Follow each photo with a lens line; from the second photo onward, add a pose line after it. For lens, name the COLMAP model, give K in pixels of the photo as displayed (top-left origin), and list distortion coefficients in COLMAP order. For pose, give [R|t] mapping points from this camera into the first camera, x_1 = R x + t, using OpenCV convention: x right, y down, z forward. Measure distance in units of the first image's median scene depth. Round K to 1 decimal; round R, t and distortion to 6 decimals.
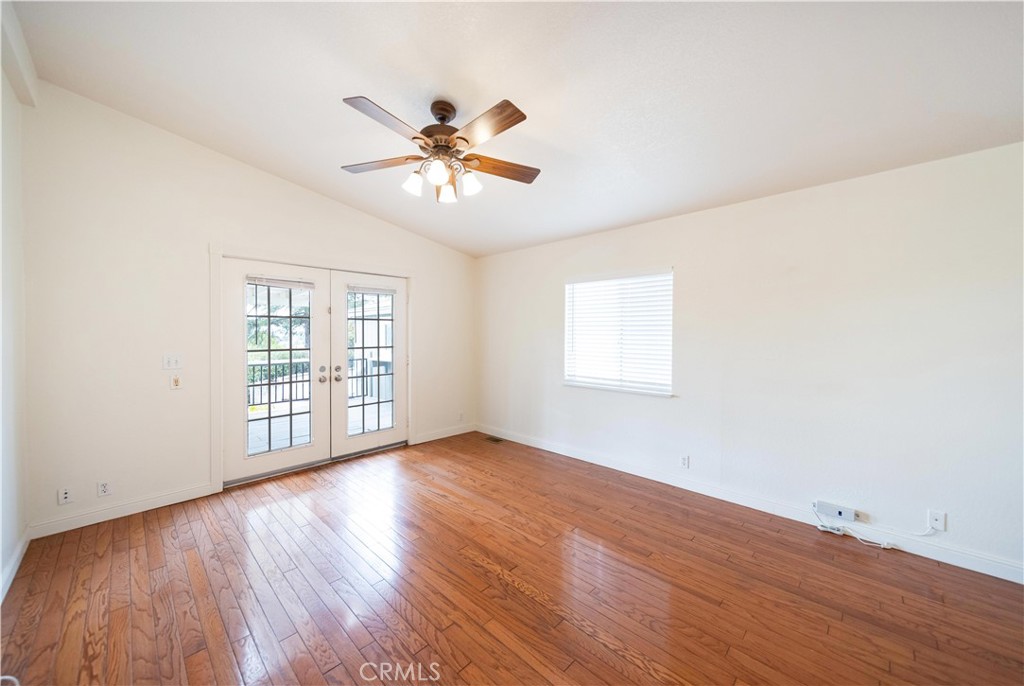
lens RADIAL K [[376.6, 0, 514.8], [0, 376.6, 332.0], [0, 0, 1]] dist [0.002343, 0.000211]
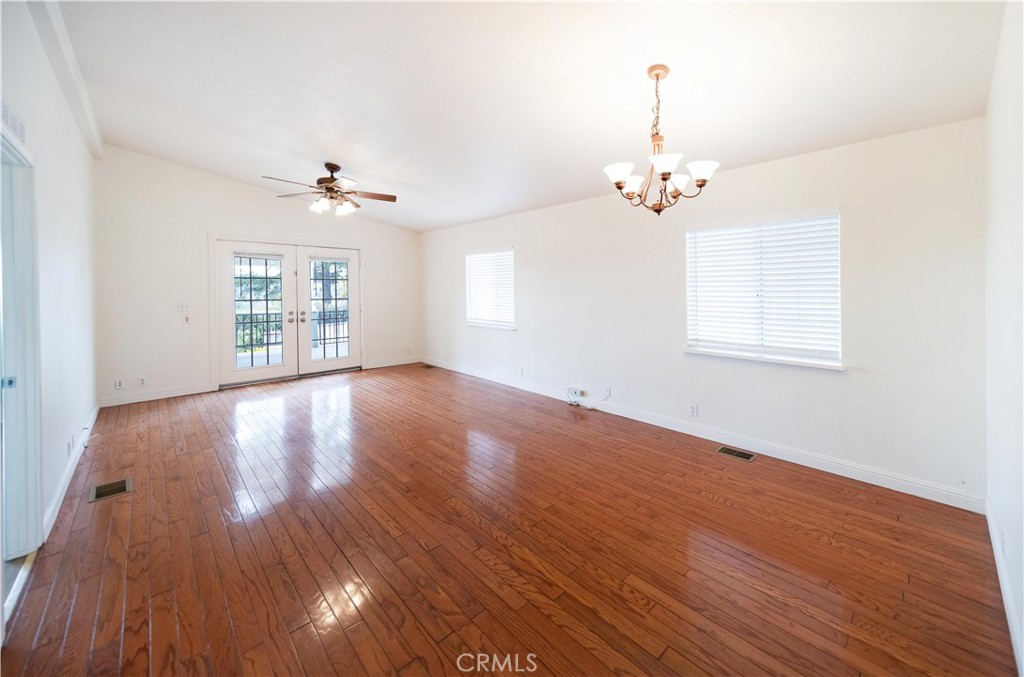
lens RADIAL K [[387.6, 0, 564.6], [0, 387.6, 292.8], [0, 0, 1]] dist [0.006827, -0.000092]
pose [[0.999875, 0.000014, 0.015840, 0.581405], [-0.000221, 0.999914, 0.013086, -0.002597], [-0.015839, -0.013087, 0.999789, -0.580810]]
